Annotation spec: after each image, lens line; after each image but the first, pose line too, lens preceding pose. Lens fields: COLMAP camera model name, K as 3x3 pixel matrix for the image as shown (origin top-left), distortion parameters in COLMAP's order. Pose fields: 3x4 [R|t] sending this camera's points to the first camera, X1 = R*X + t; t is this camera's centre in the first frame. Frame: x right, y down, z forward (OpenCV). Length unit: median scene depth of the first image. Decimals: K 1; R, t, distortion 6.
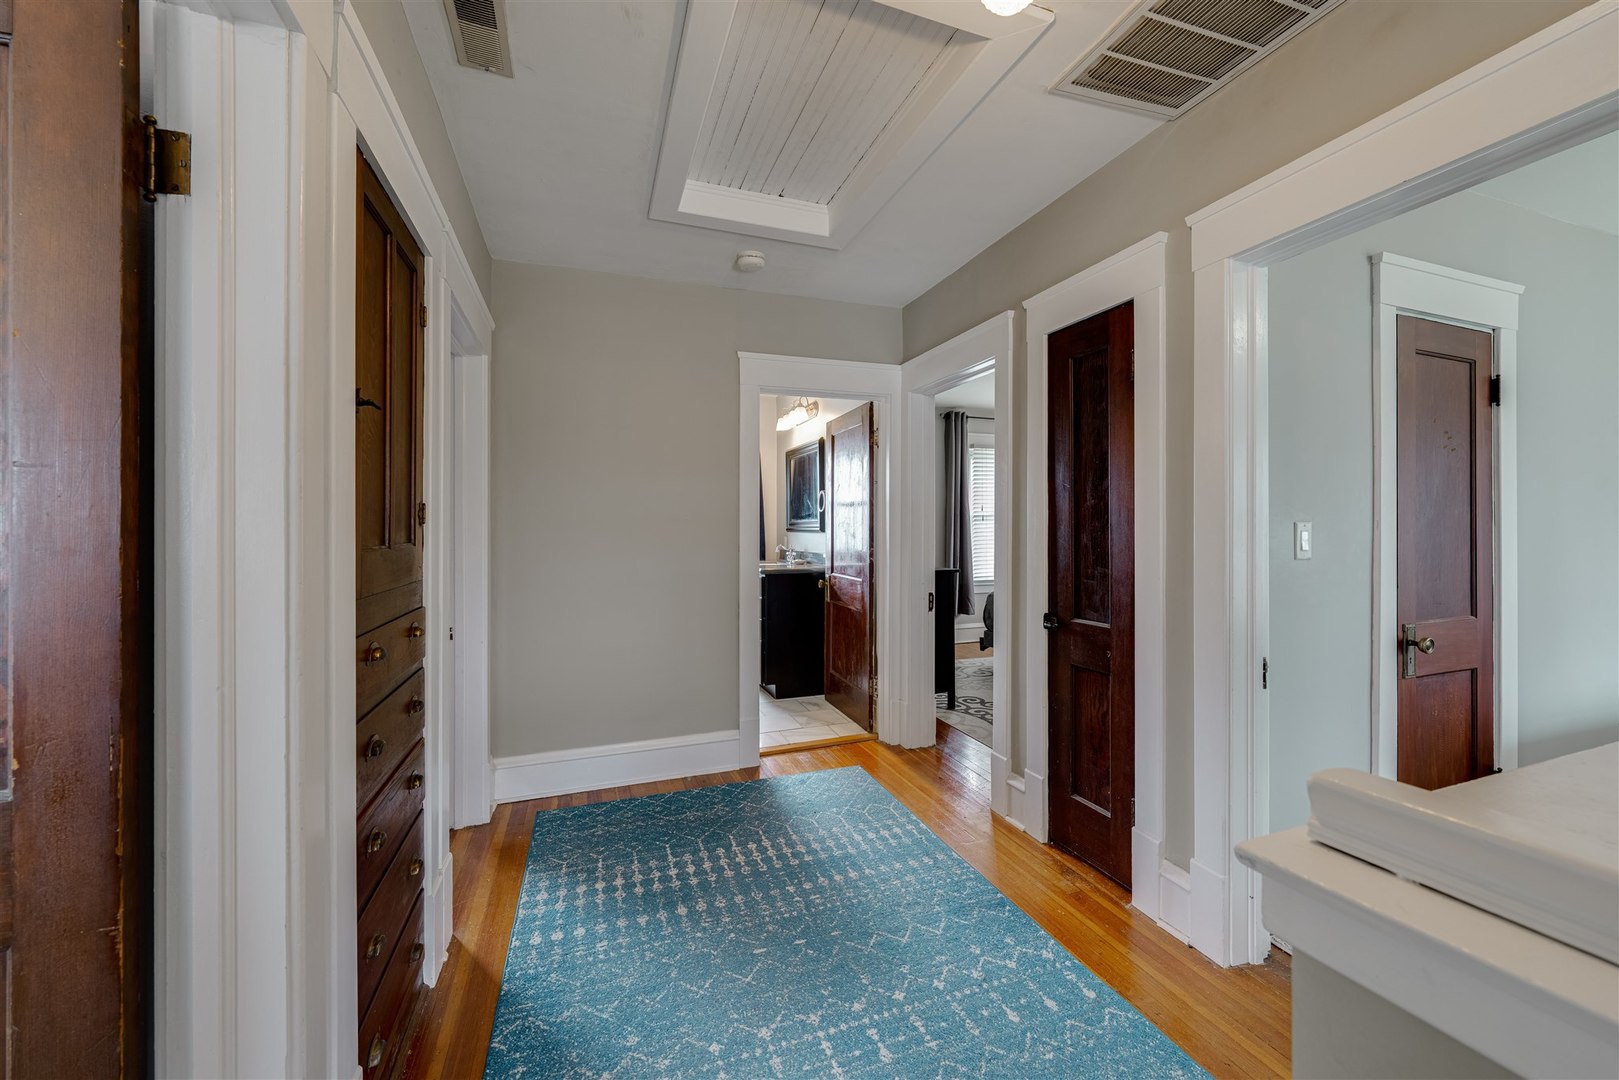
lens RADIAL K [[623.9, 0, 819.0], [0, 623.9, 533.6], [0, 0, 1]] dist [0.000551, 0.000052]
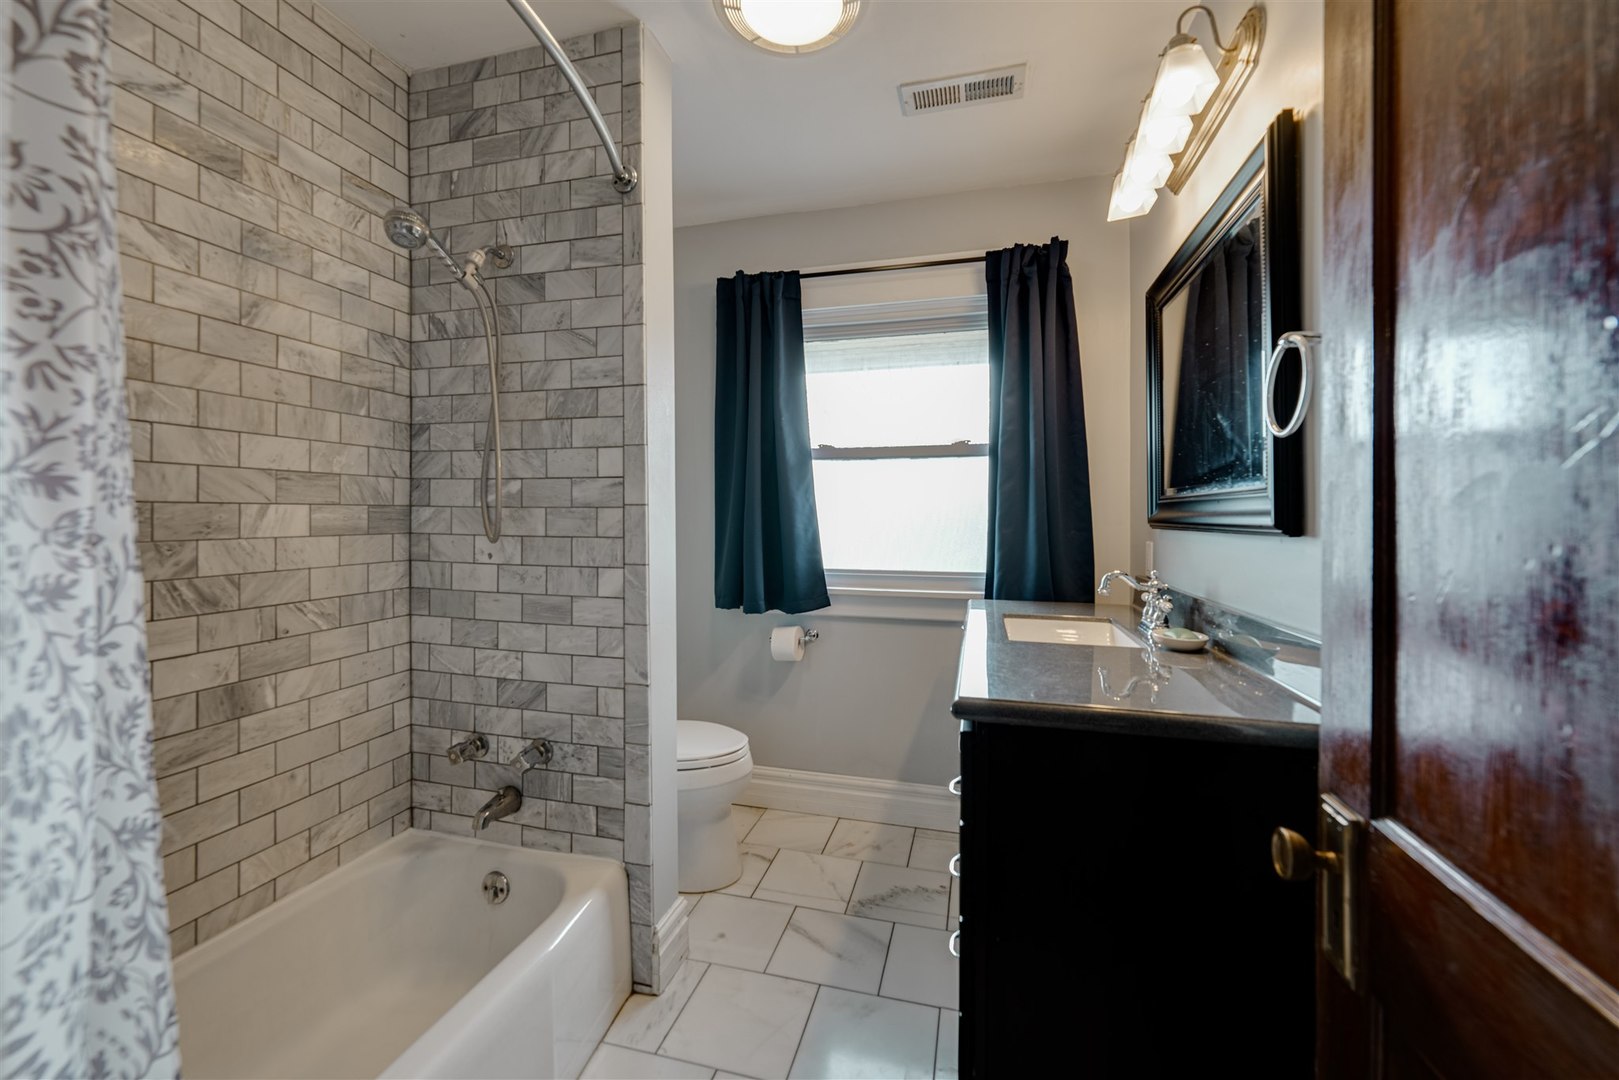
lens RADIAL K [[623.9, 0, 811.3], [0, 623.9, 524.7], [0, 0, 1]] dist [0.000551, 0.000052]
pose [[0.809439, 0.001412, -0.587203, -0.002115], [0.004411, 0.999954, 0.008484, -0.009193], [0.587188, -0.009458, 0.809396, 0.729369]]
